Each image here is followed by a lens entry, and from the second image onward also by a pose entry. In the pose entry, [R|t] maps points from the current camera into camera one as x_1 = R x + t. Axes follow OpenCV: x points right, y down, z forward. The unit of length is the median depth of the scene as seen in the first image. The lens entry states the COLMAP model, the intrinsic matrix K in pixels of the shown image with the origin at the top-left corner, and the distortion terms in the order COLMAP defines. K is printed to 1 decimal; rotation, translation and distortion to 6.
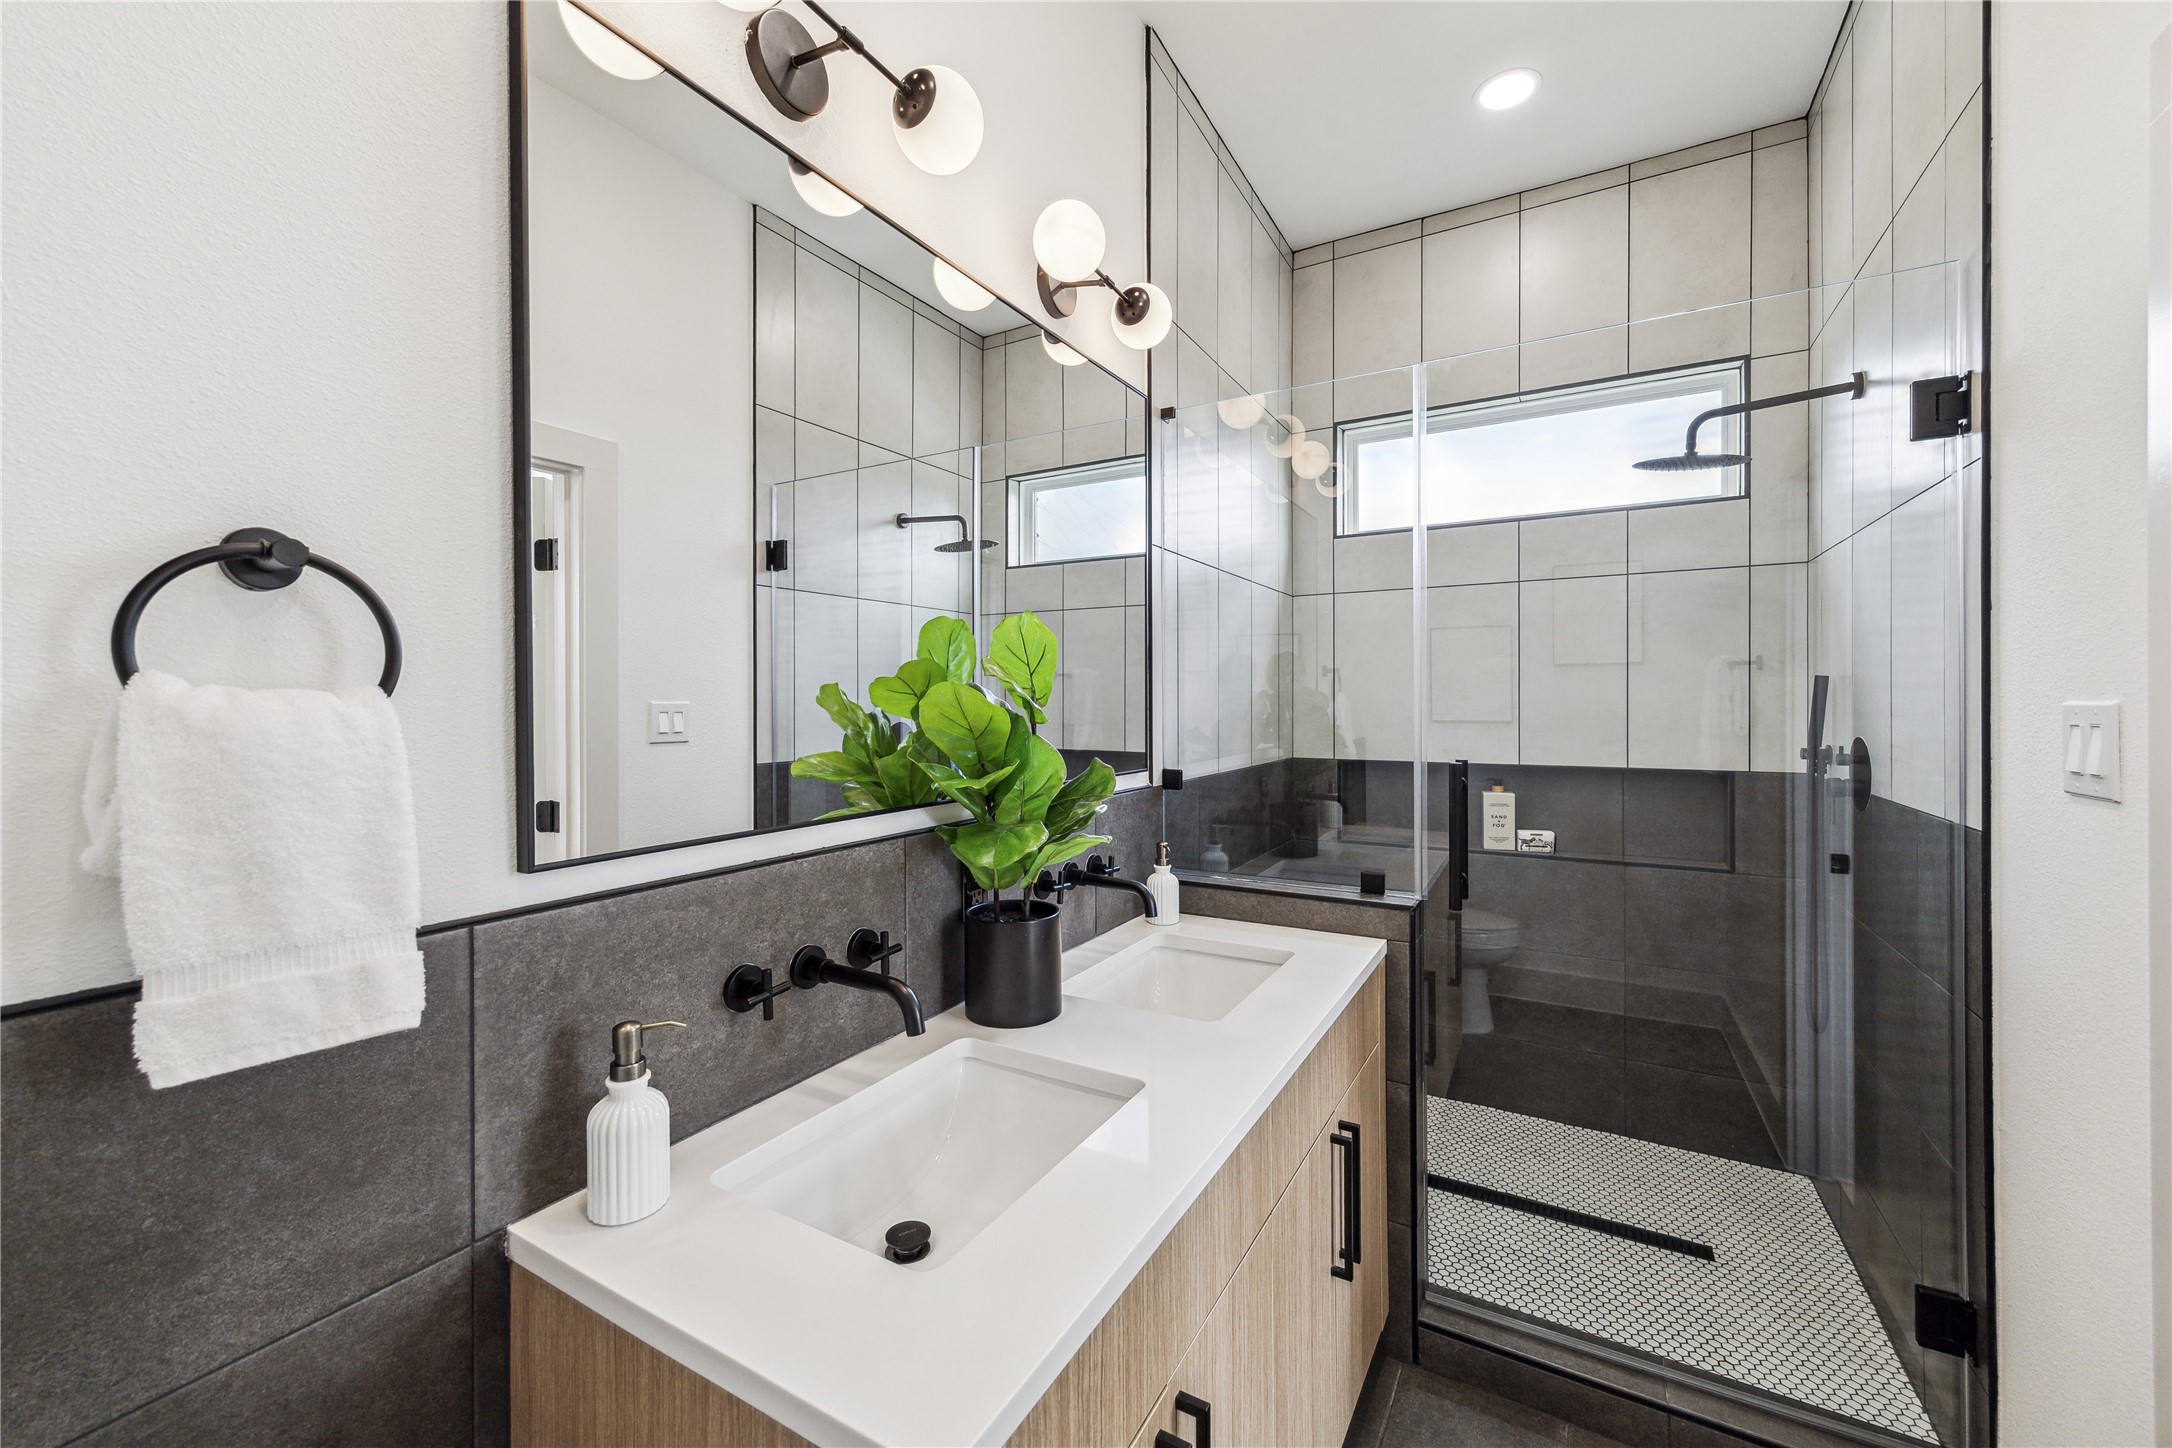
lens RADIAL K [[846.5, 0, 1086.2], [0, 846.5, 704.0], [0, 0, 1]] dist [0.006617, -0.001915]
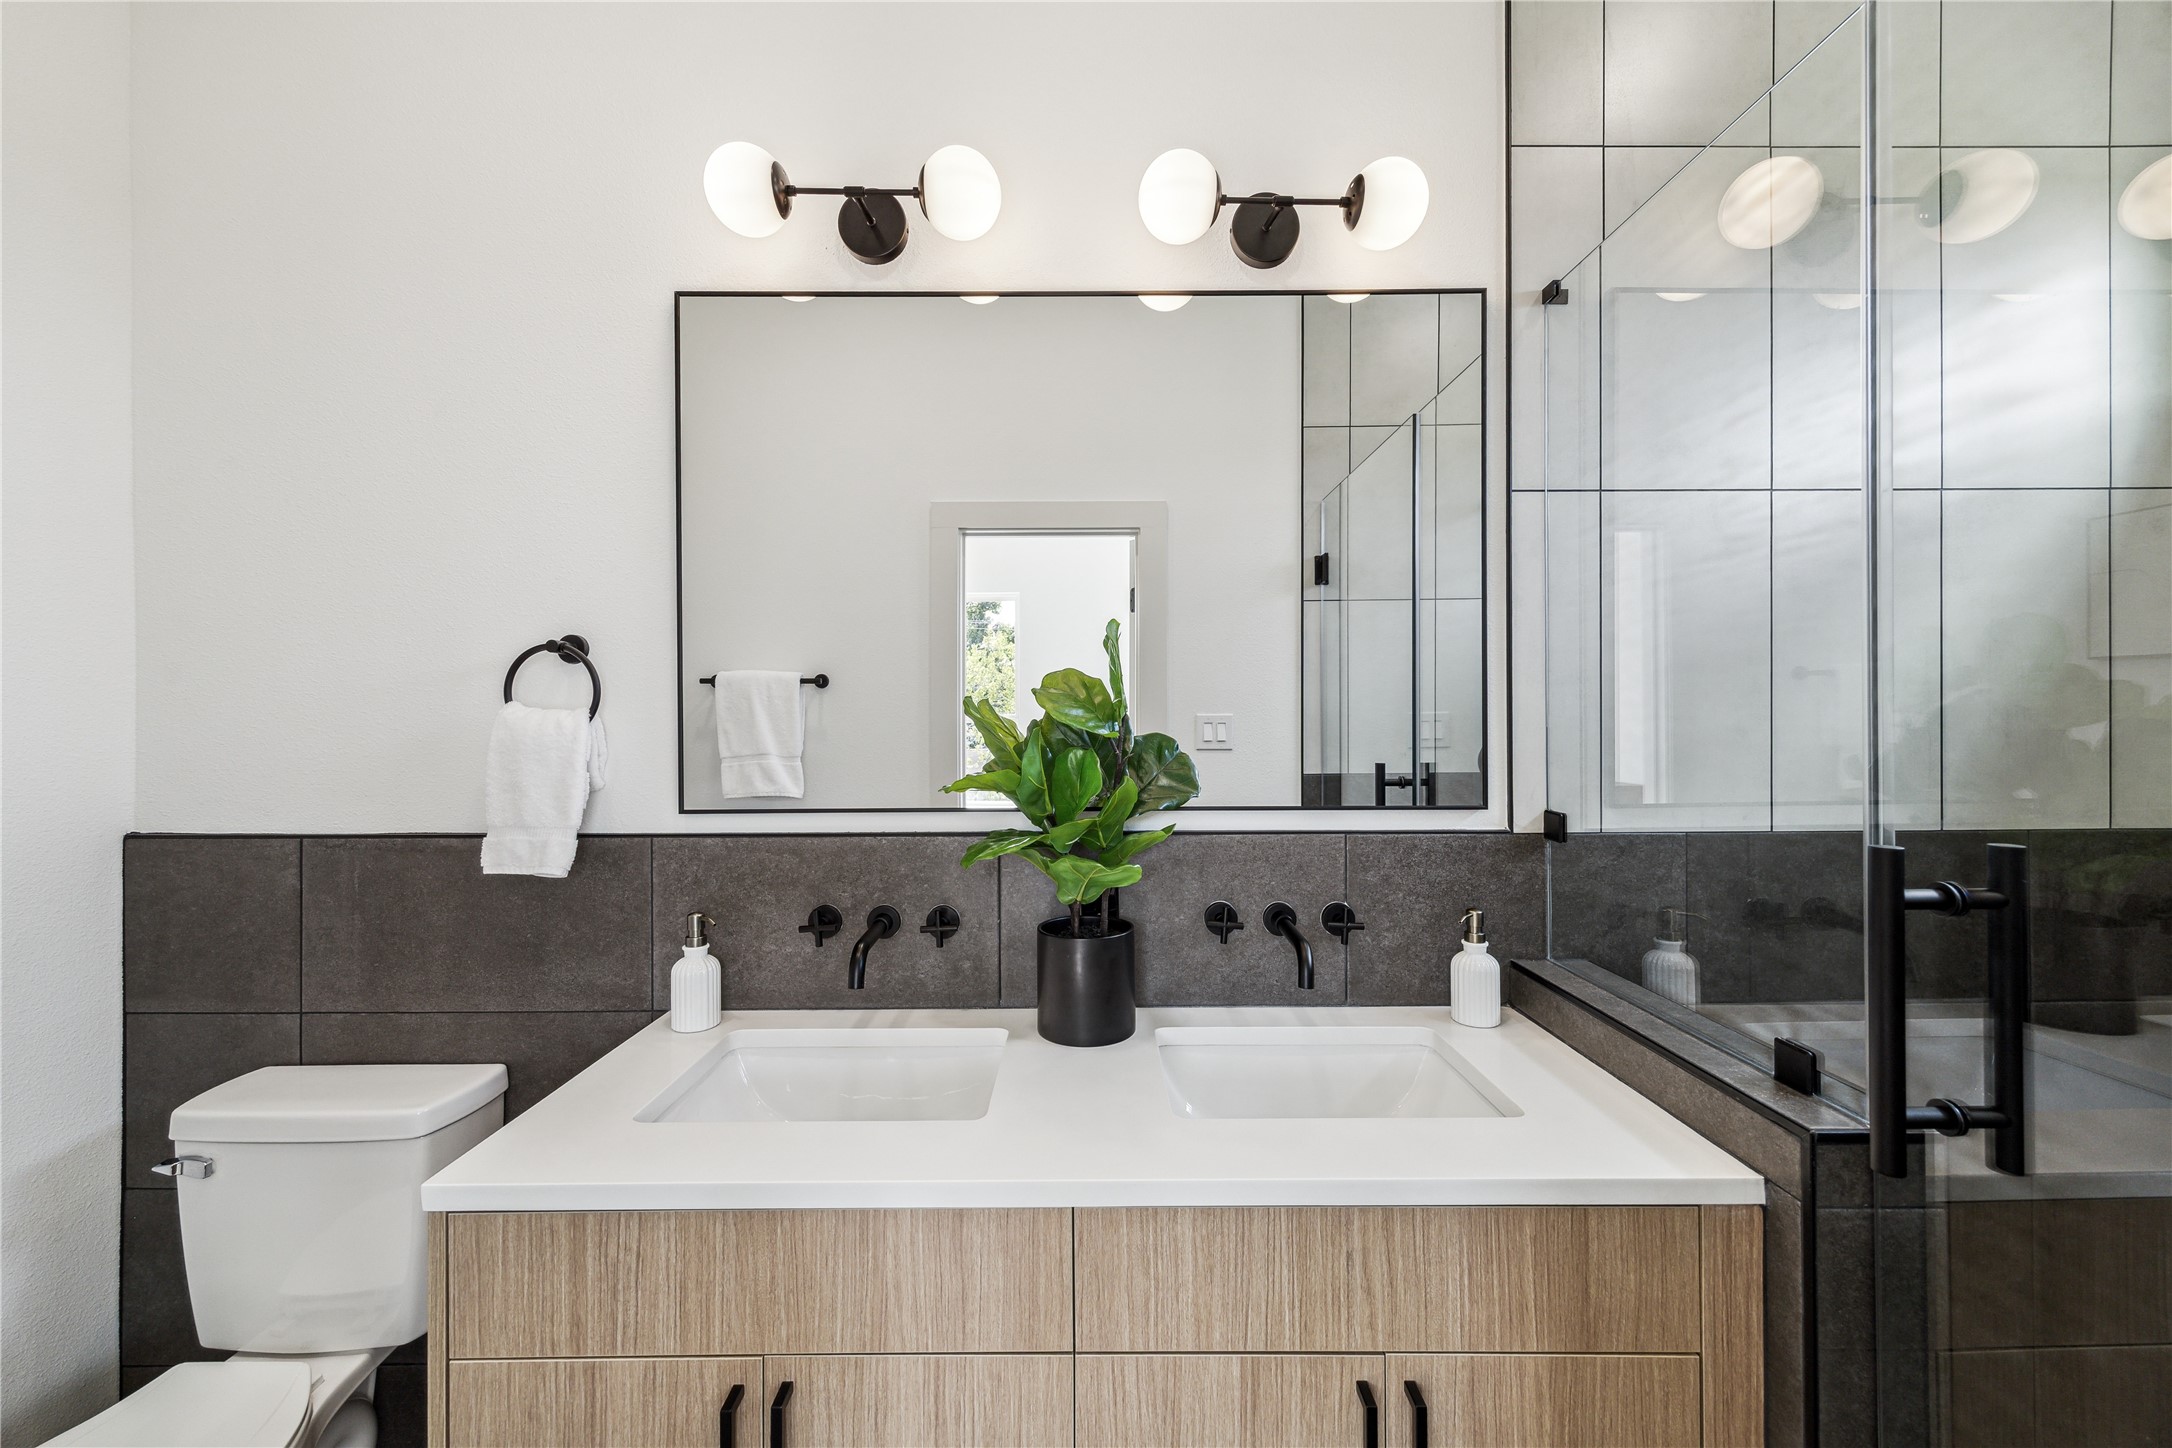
lens RADIAL K [[846.5, 0, 1089.6], [0, 846.5, 726.4], [0, 0, 1]] dist [0.006617, -0.001915]
pose [[0.514448, 0.011597, -0.857443, 0.924668], [-0.001410, 0.999919, 0.012677, -0.000770], [0.857521, -0.005313, 0.514422, 0.612999]]
